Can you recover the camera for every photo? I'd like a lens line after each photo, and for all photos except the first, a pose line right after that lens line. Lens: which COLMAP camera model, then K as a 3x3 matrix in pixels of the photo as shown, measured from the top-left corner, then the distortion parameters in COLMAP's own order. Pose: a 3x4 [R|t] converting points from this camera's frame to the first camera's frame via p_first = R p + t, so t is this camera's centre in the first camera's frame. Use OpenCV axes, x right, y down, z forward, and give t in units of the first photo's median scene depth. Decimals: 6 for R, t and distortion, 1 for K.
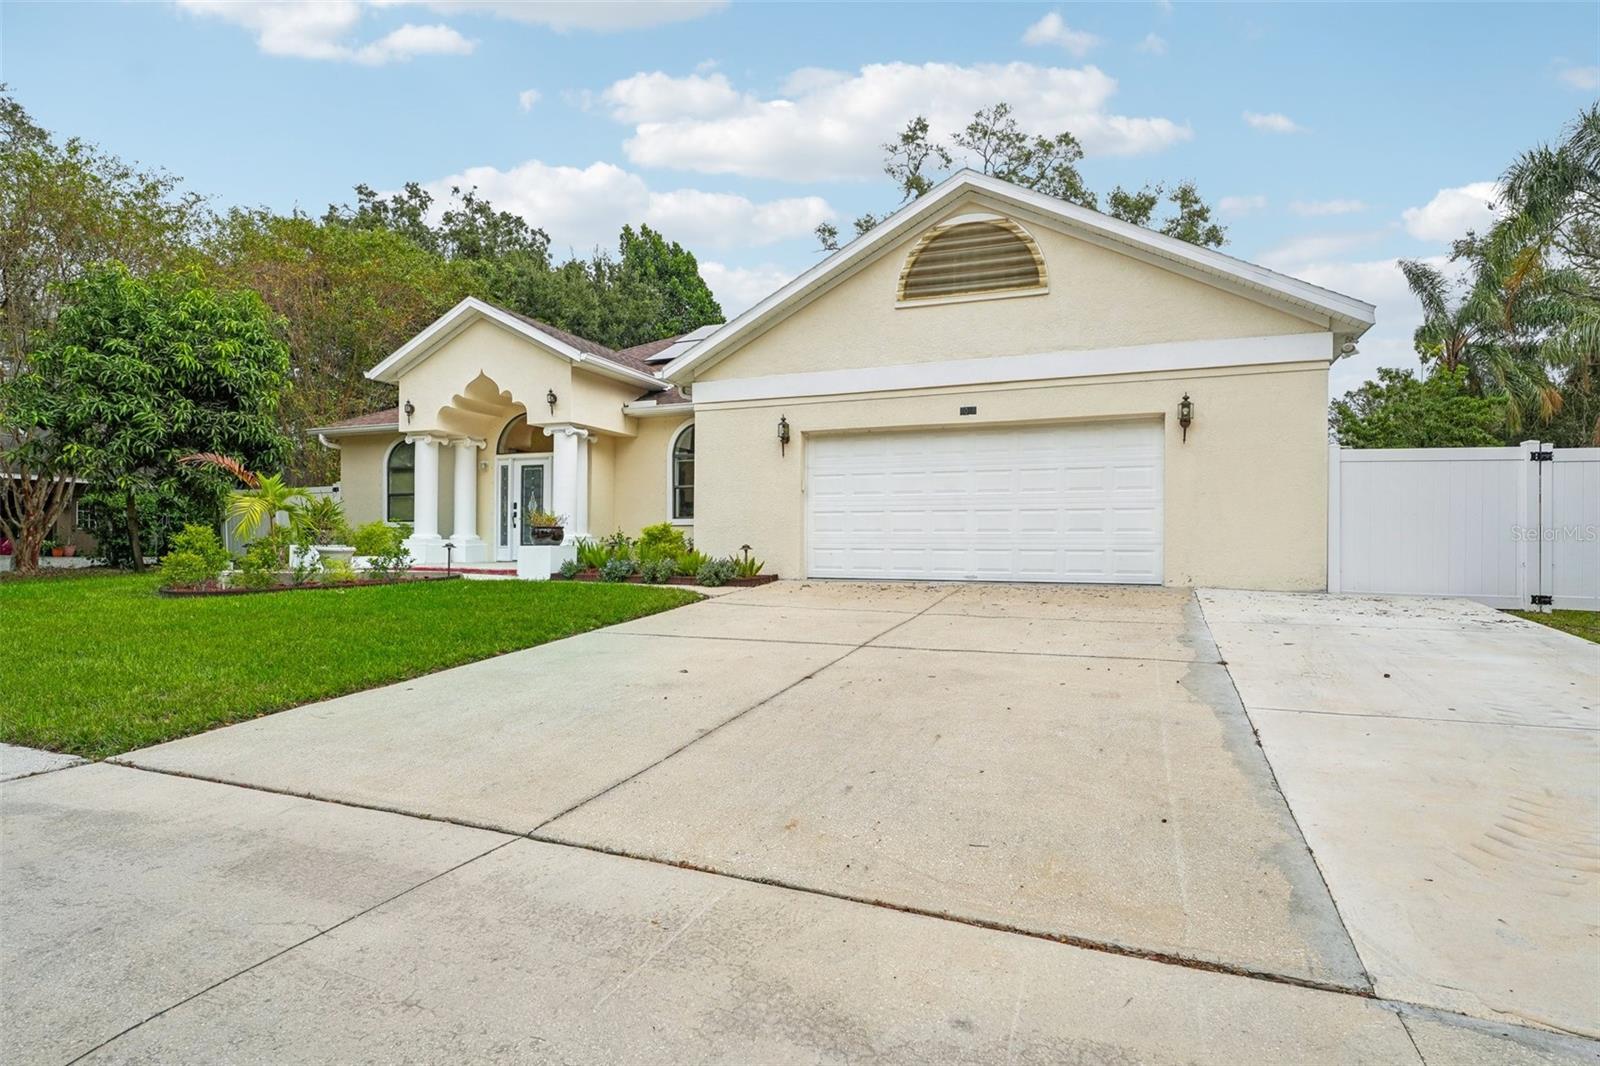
lens RADIAL K [[848.7, 0, 796.5], [0, 848.7, 549.3], [0, 0, 1]] dist [0.001443, -0.000211]
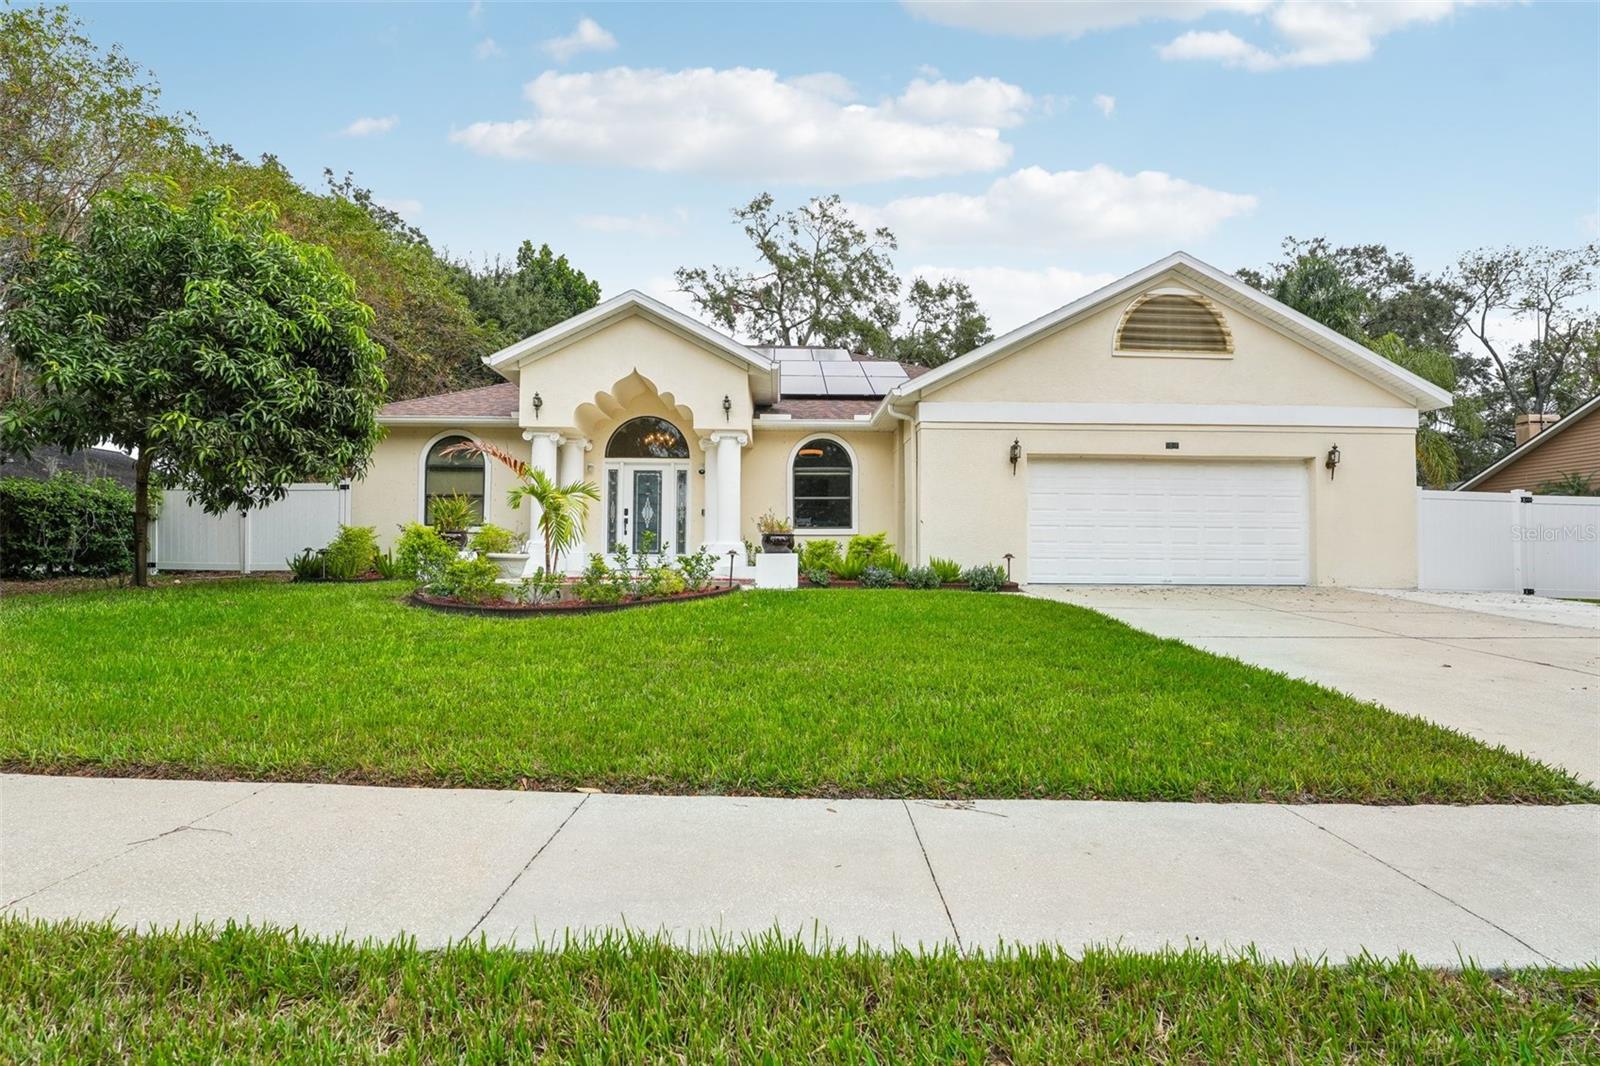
lens RADIAL K [[725.2, 0, 800.0], [0, 725.2, 533.0], [0, 0, 1]] dist [-0.015638, 0.000246]
pose [[0.918994, 0.016294, 0.393936, -0.598062], [-0.002421, 0.999360, -0.035690, 0.001435], [-0.394265, 0.031845, 0.918445, 0.219798]]
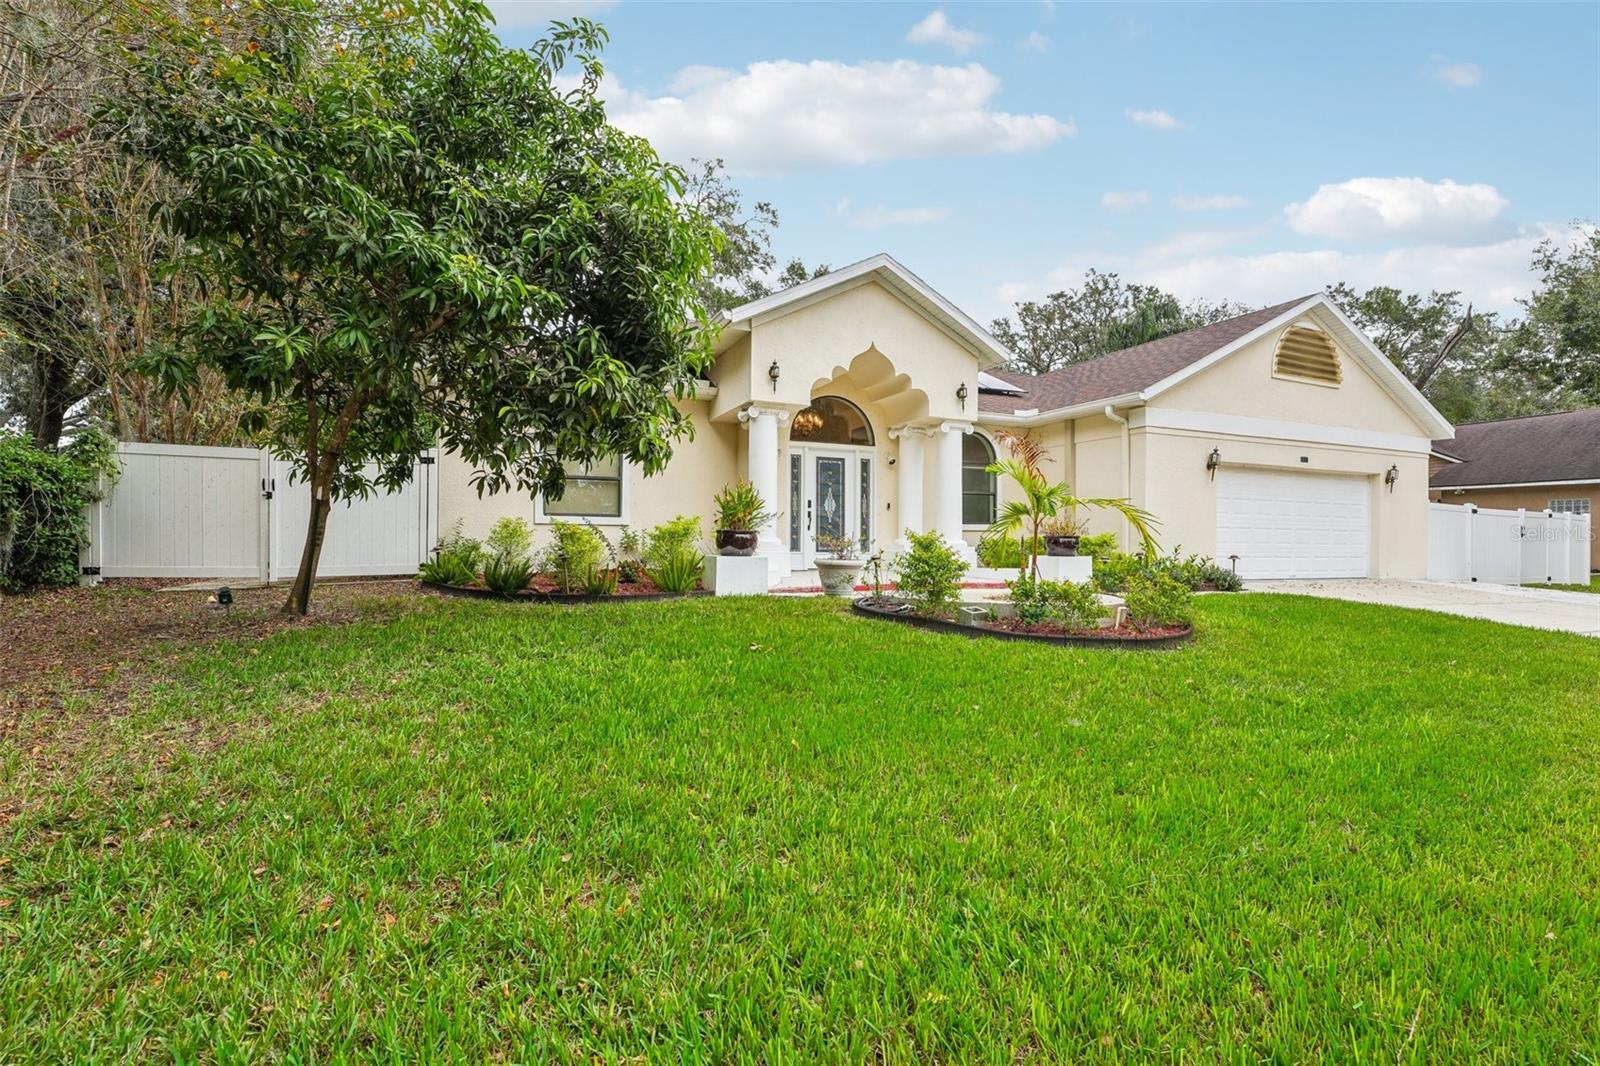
lens RADIAL K [[725.2, 0, 800.0], [0, 725.2, 533.0], [0, 0, 1]] dist [-0.015638, 0.000246]
pose [[0.708757, 0.008741, 0.705399, -1.065338], [-0.006777, 0.999961, -0.005582, -0.023472], [-0.705420, -0.000824, 0.708789, 0.632224]]
